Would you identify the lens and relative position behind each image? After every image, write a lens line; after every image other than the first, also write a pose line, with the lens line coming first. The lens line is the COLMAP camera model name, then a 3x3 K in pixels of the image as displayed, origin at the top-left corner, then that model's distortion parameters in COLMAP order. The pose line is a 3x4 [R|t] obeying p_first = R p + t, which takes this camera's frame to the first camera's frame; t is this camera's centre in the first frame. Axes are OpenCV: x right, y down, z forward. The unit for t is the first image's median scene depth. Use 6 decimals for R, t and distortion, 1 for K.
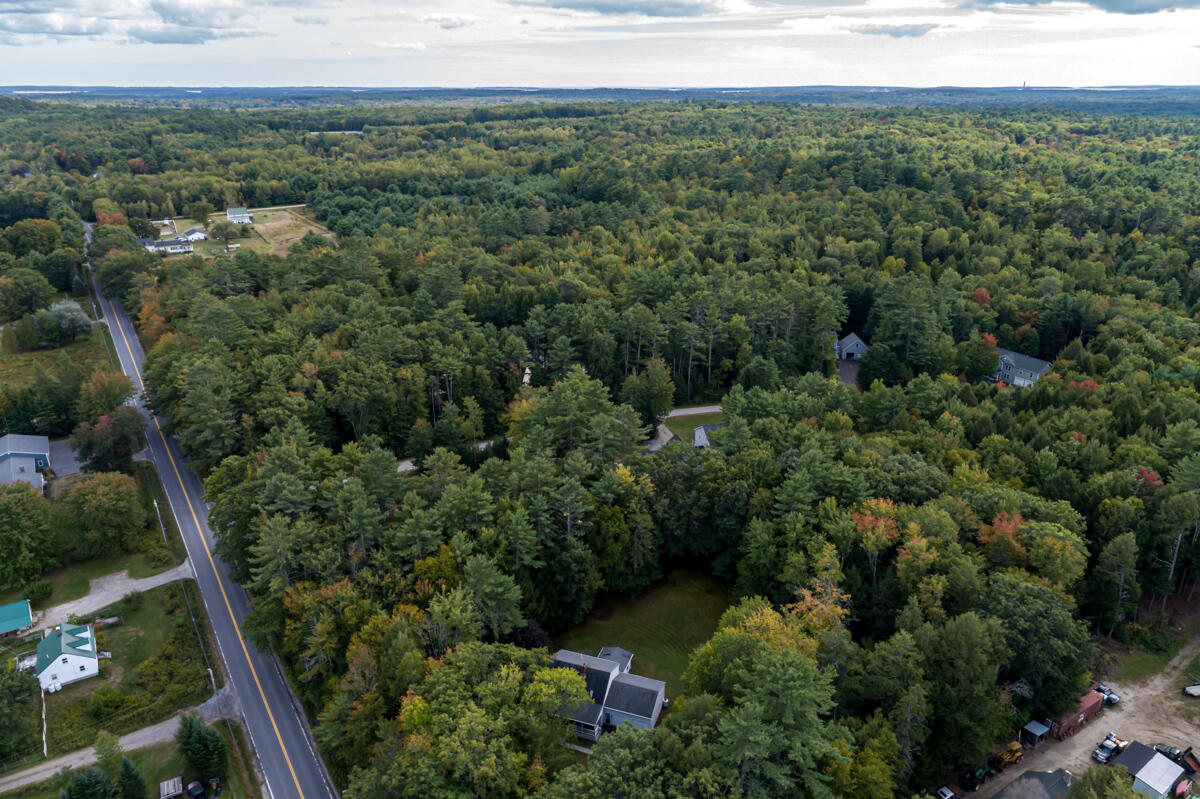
lens RADIAL K [[843.8, 0, 600.0], [0, 843.8, 399.5], [0, 0, 1]] dist [-0.001225, 0.001463]
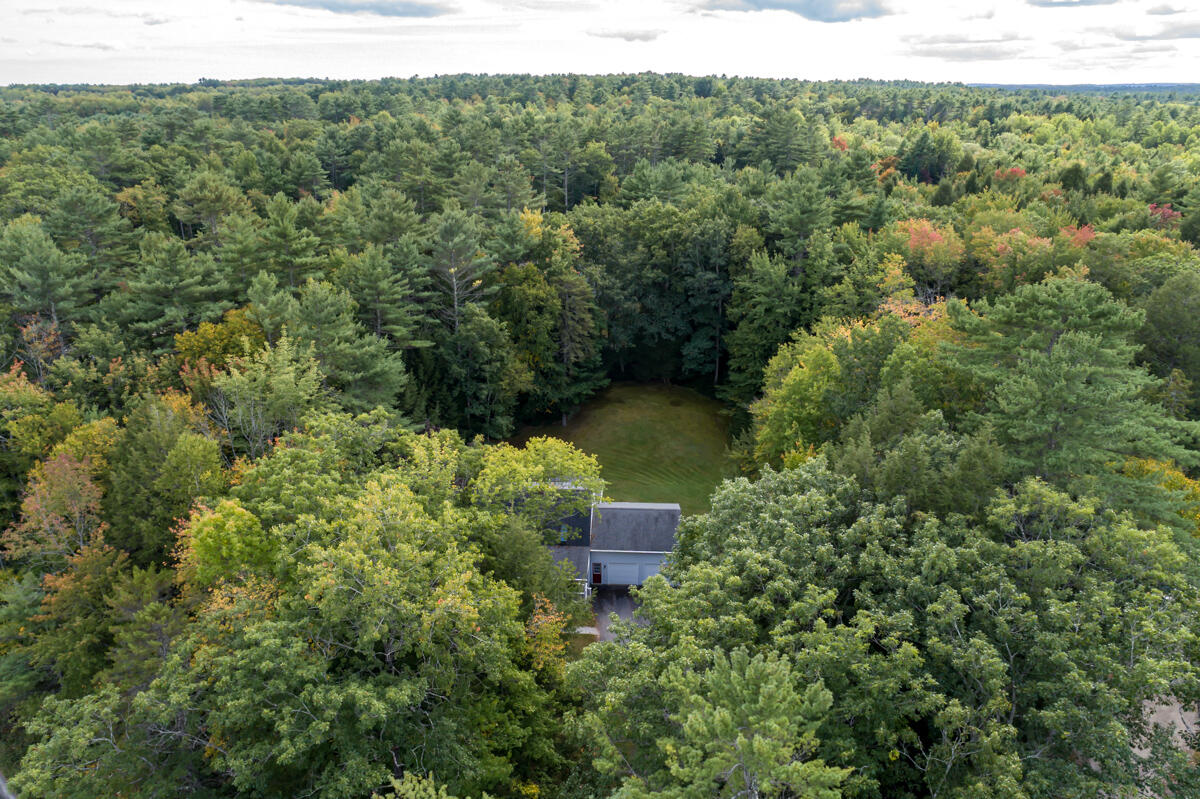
lens RADIAL K [[843.8, 0, 600.0], [0, 843.8, 399.5], [0, 0, 1]] dist [-0.001225, 0.001463]
pose [[0.958575, -0.114379, 0.260869, -0.115810], [0.120829, 0.992635, -0.008769, 0.266052], [-0.257944, 0.039926, 0.965335, 0.465298]]
